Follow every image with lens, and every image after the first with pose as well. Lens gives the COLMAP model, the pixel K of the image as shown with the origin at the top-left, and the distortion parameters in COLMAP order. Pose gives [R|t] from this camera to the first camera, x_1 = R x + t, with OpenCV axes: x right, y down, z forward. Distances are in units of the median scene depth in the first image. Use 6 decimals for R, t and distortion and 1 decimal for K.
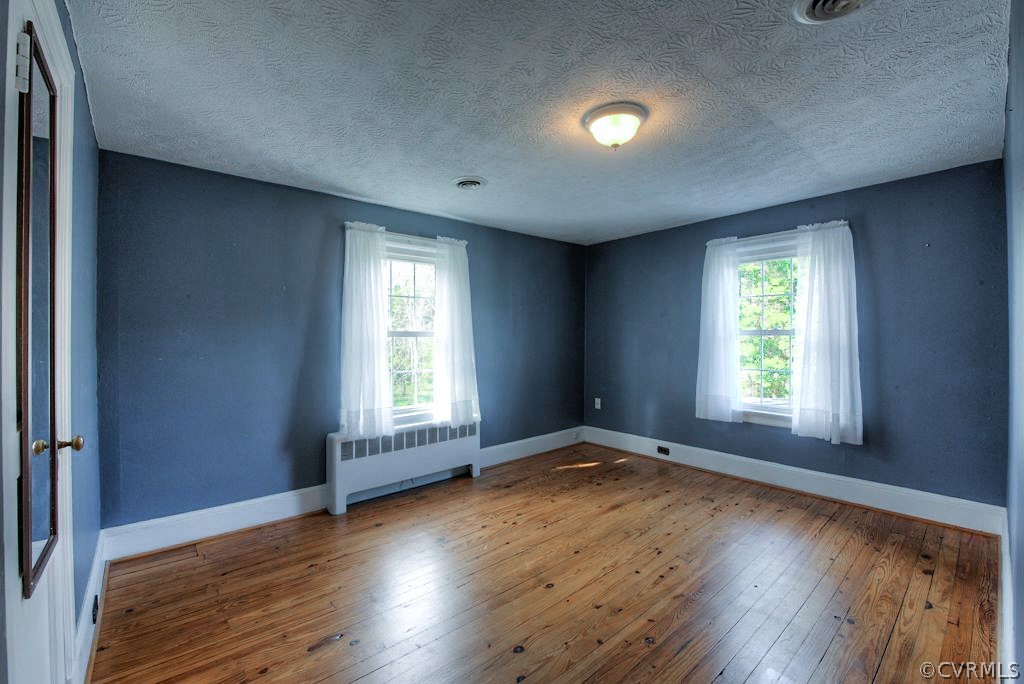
lens RADIAL K [[430.8, 0, 536.7], [0, 430.8, 335.3], [0, 0, 1]] dist [-0.009309, -0.000990]
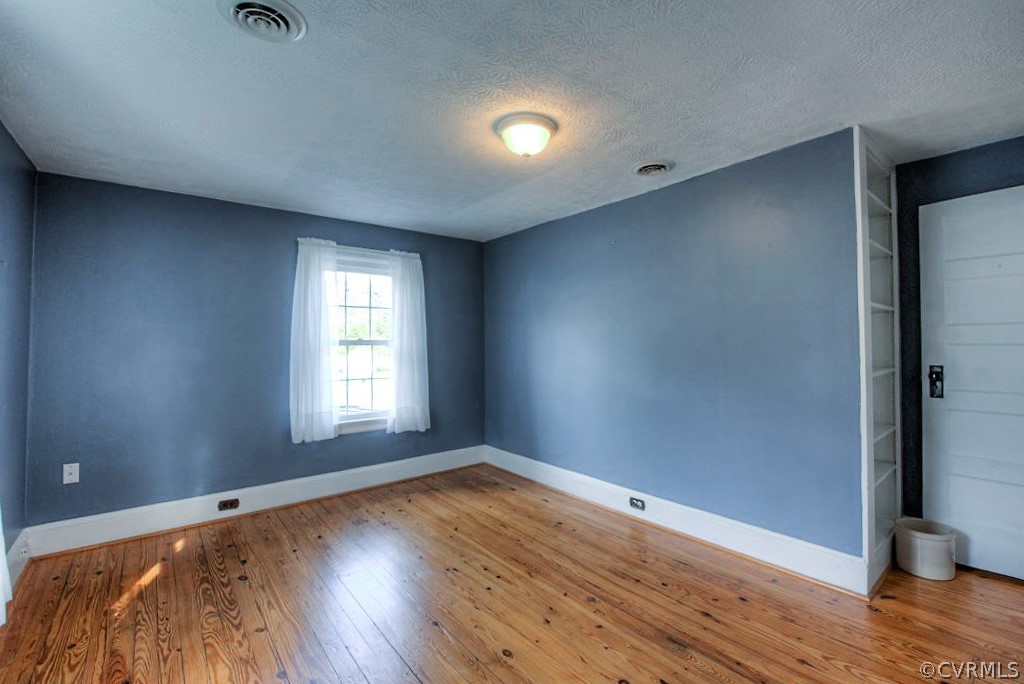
lens RADIAL K [[430.8, 0, 512.4], [0, 430.8, 338.1], [0, 0, 1]] dist [-0.009309, -0.000990]
pose [[0.073206, 0.015292, 0.997200, -0.503806], [0.004861, 0.999865, -0.015689, 0.000774], [-0.997305, 0.005995, 0.073122, 0.595365]]
